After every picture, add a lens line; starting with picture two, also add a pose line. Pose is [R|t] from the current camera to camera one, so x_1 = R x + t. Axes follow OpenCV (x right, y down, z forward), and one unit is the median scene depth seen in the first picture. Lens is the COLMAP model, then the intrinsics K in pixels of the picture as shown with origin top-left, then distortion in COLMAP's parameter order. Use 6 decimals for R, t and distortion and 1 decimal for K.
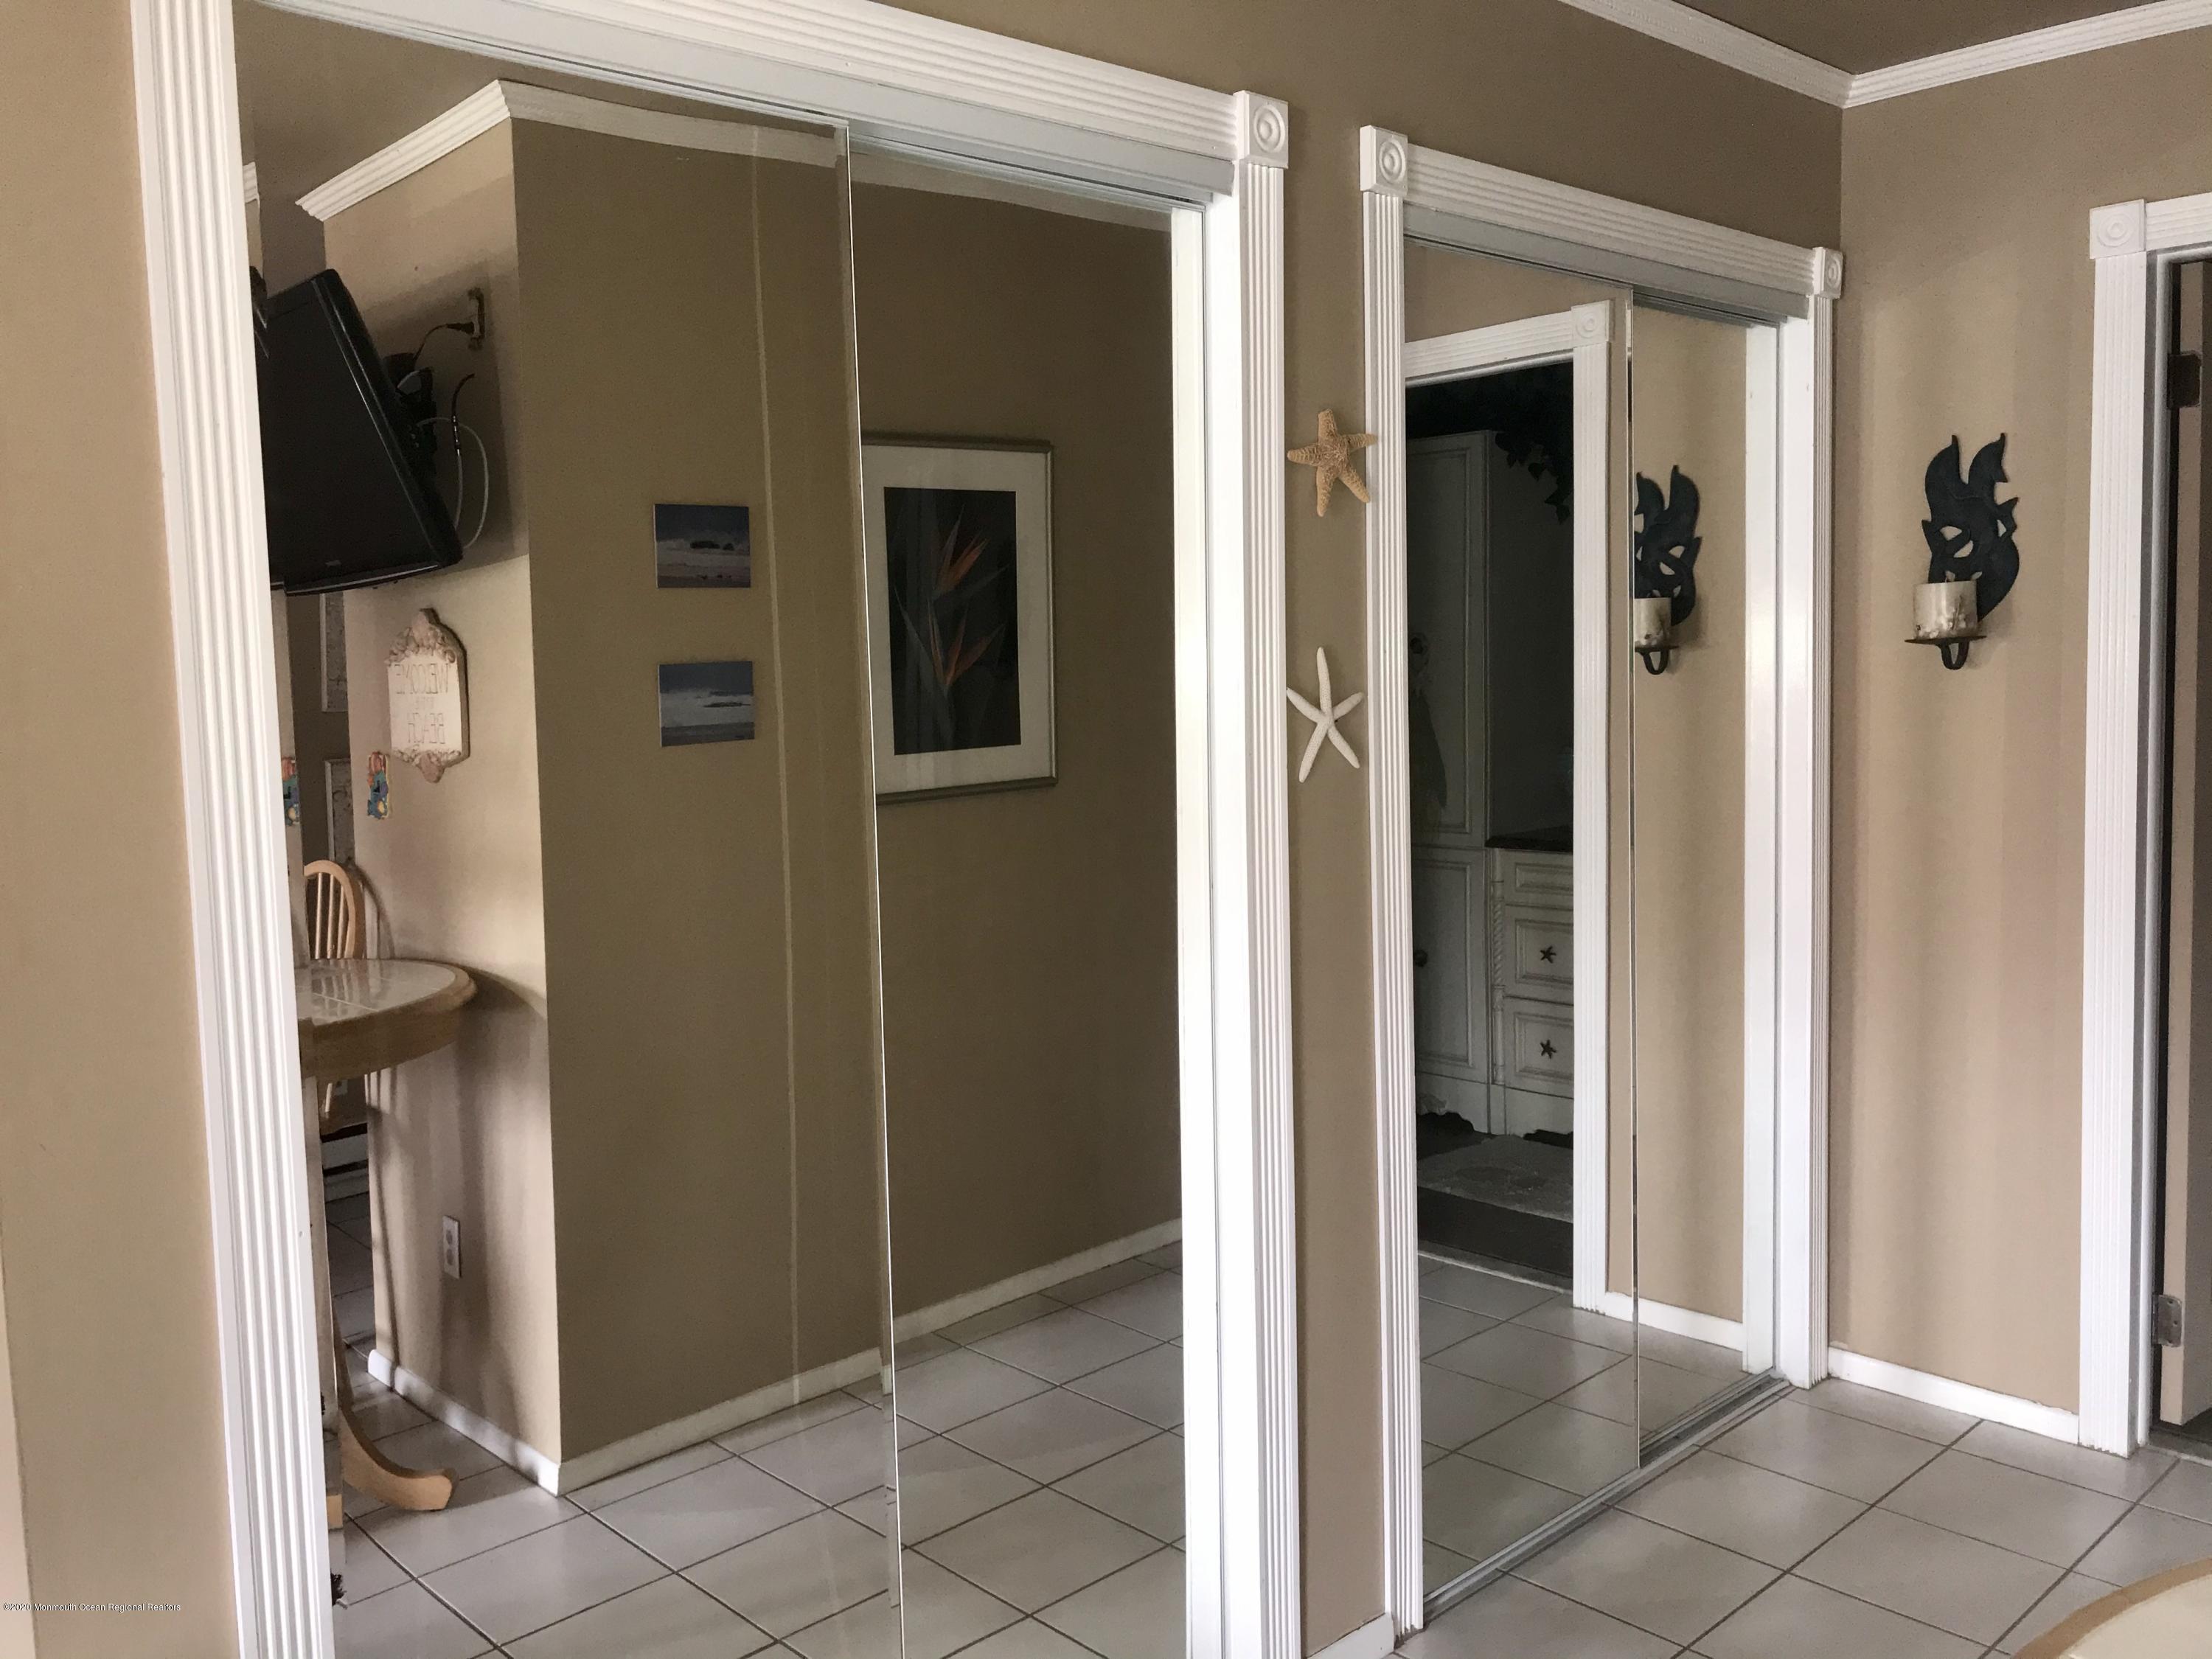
lens RADIAL K [[1822.7, 0, 1115.9], [0, 1822.7, 812.1], [0, 0, 1]] dist [0.063718, -0.088199]
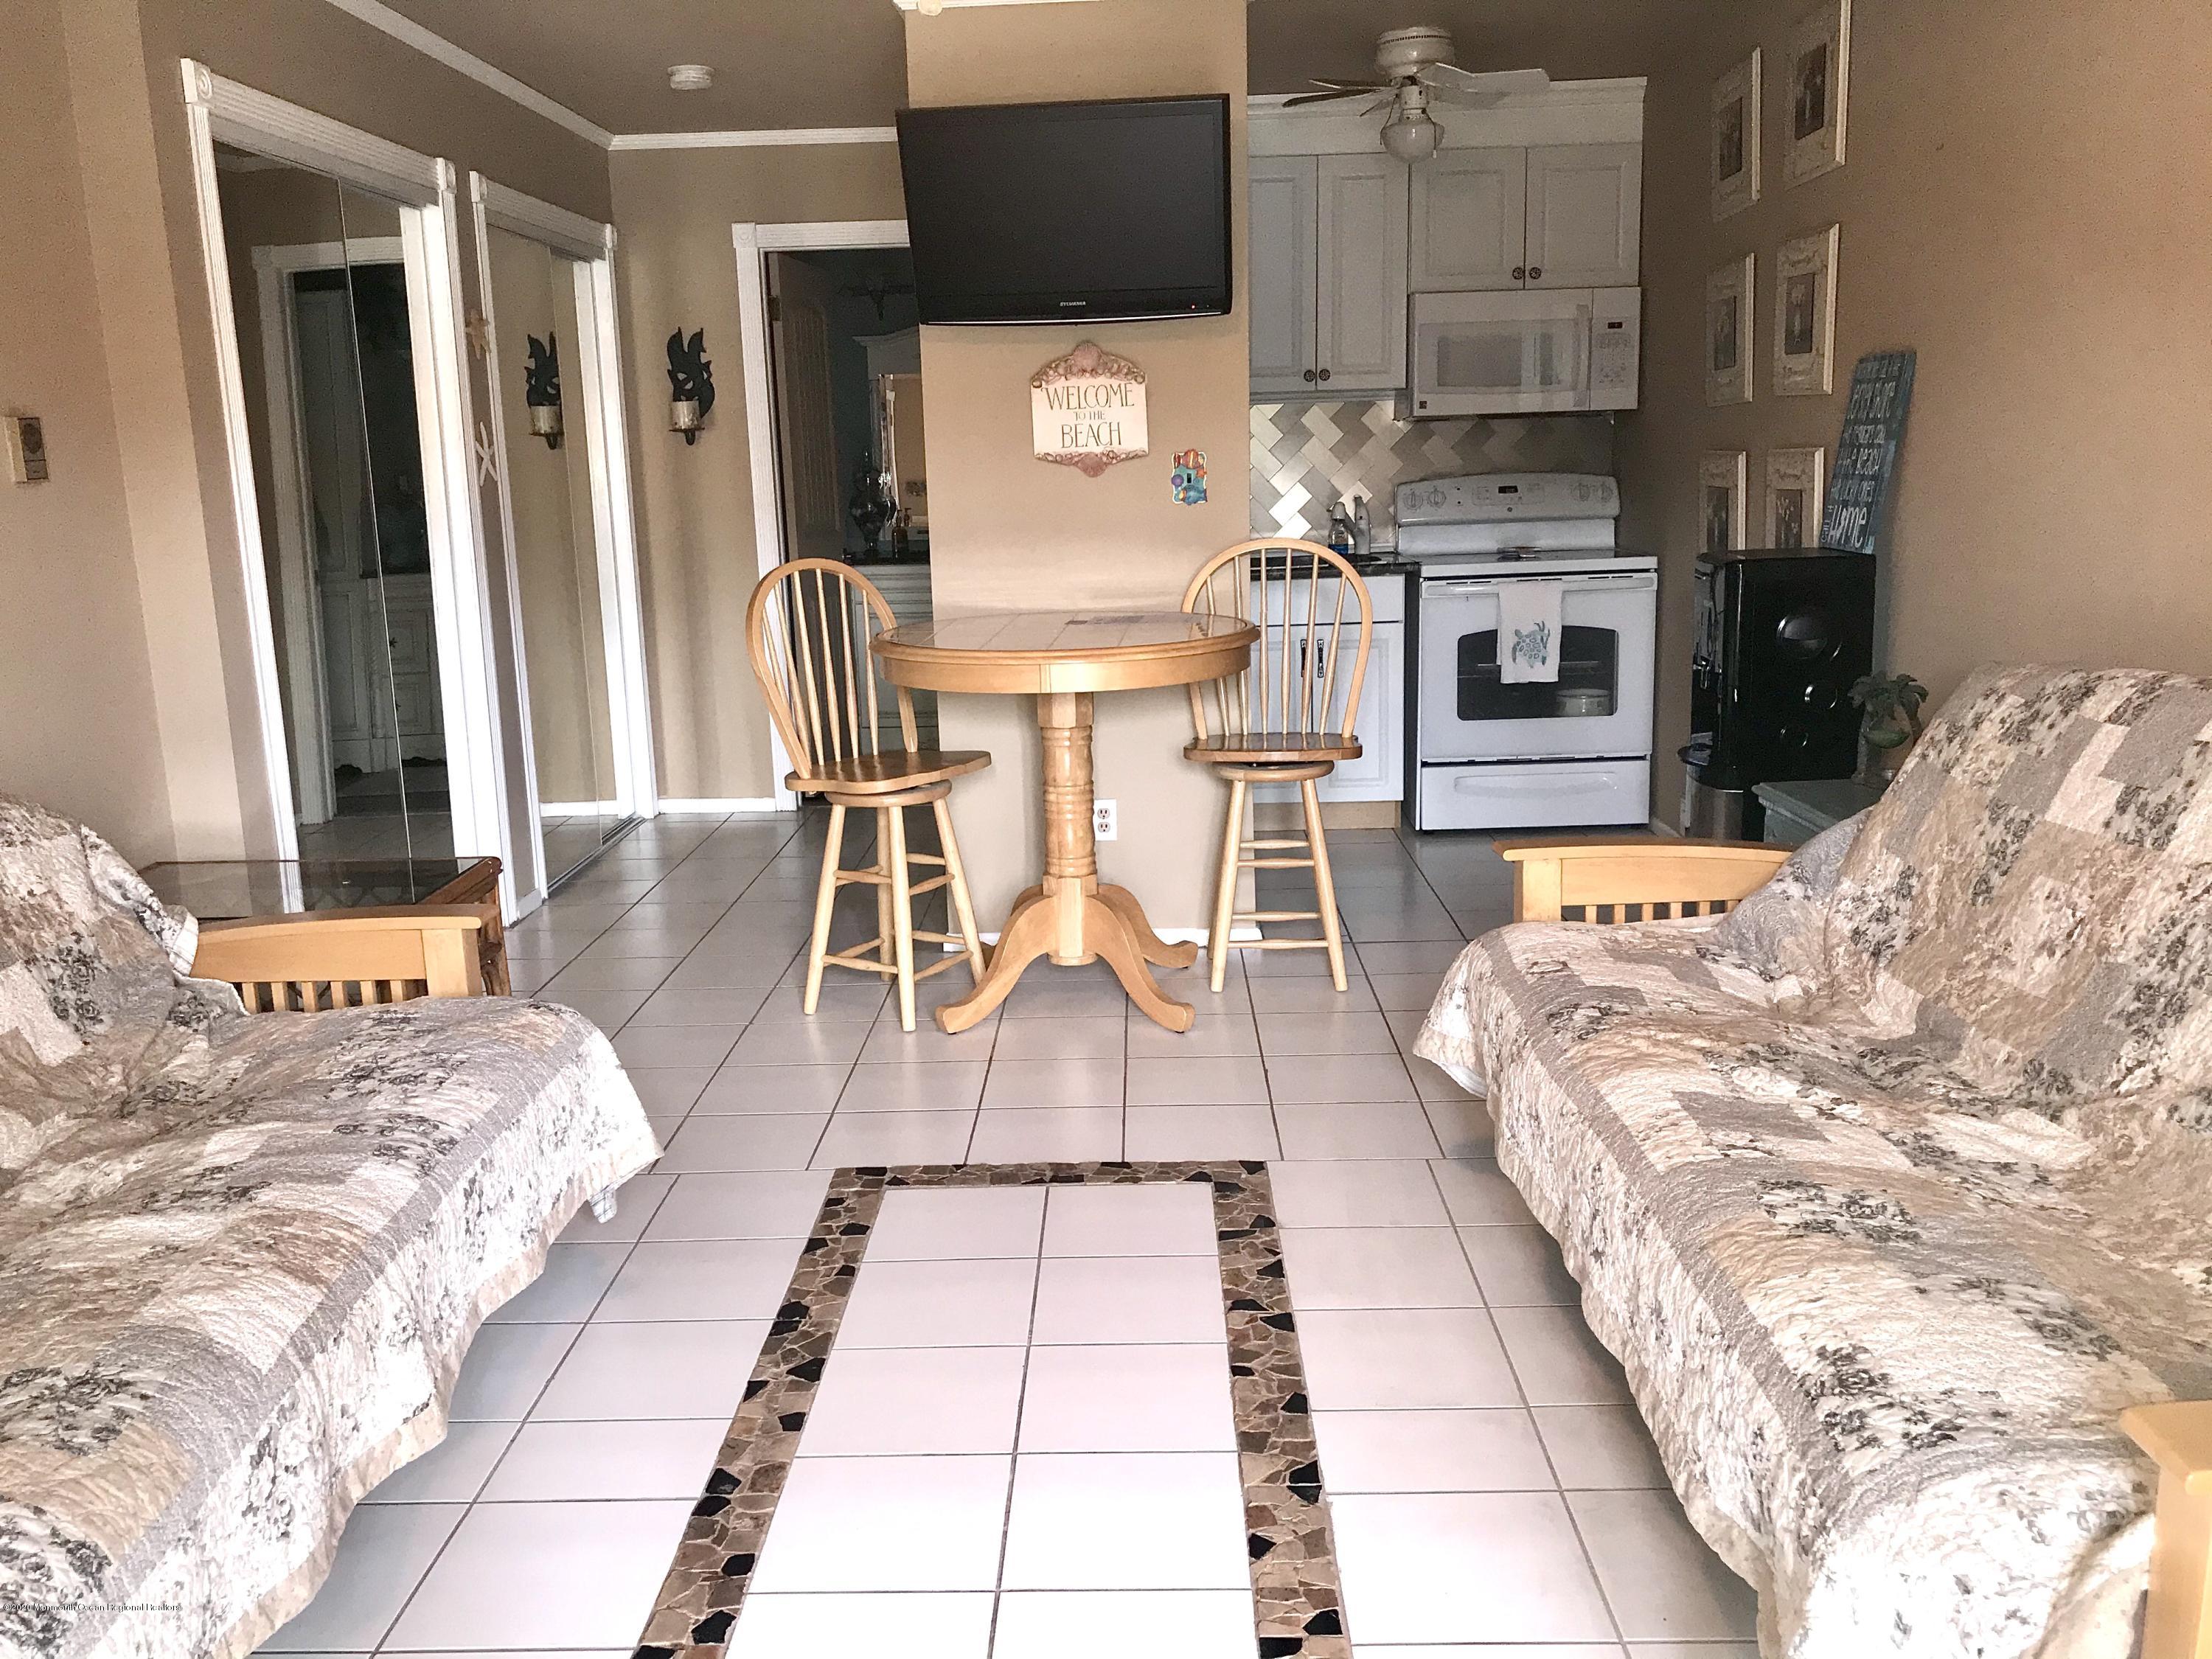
lens RADIAL K [[1834.9, 0, 1106.0], [0, 1834.9, 829.5], [0, 0, 1]] dist [0.089188, -0.232181]
pose [[0.695689, -0.137575, 0.705046, -0.722935], [0.069941, 0.989798, 0.124127, 0.122012], [-0.714930, -0.037042, 0.698214, -0.771802]]
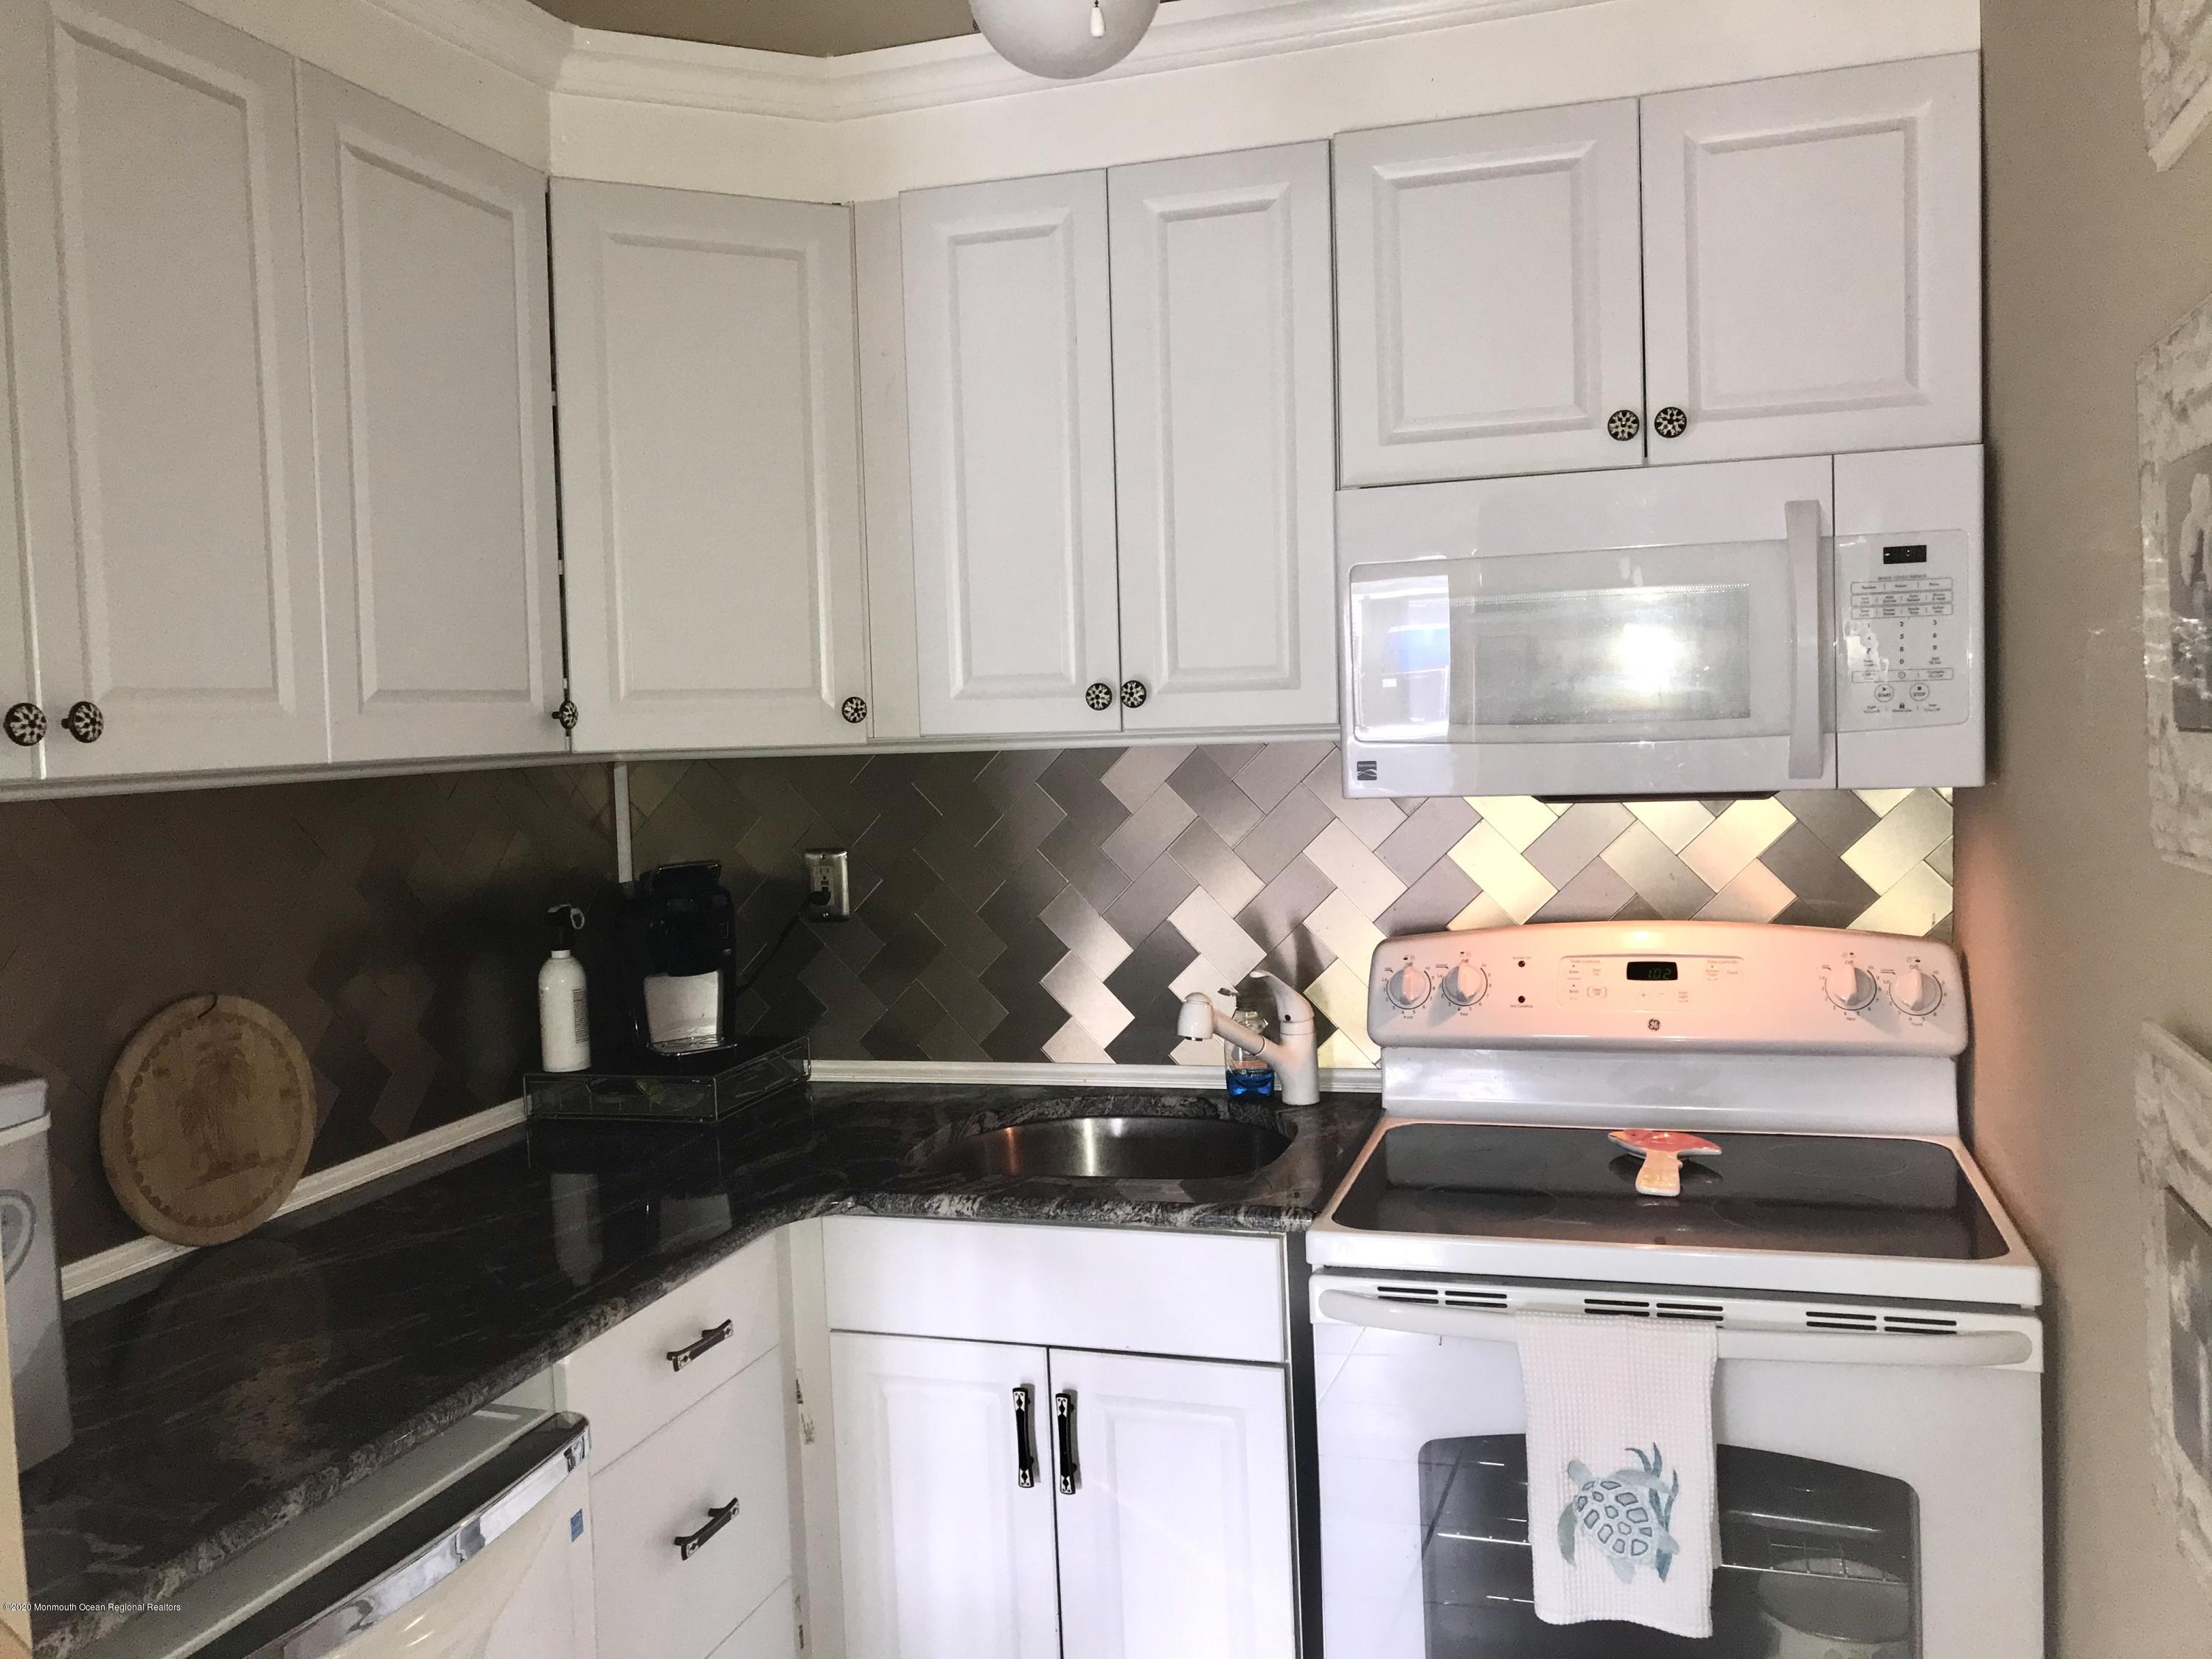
lens RADIAL K [[1822.7, 0, 1115.9], [0, 1822.7, 812.1], [0, 0, 1]] dist [0.063718, -0.088199]
pose [[0.861790, -0.031278, 0.506300, 0.473379], [0.053823, 0.998101, -0.029953, -0.021160], [-0.504401, 0.053064, 0.861837, -0.220410]]
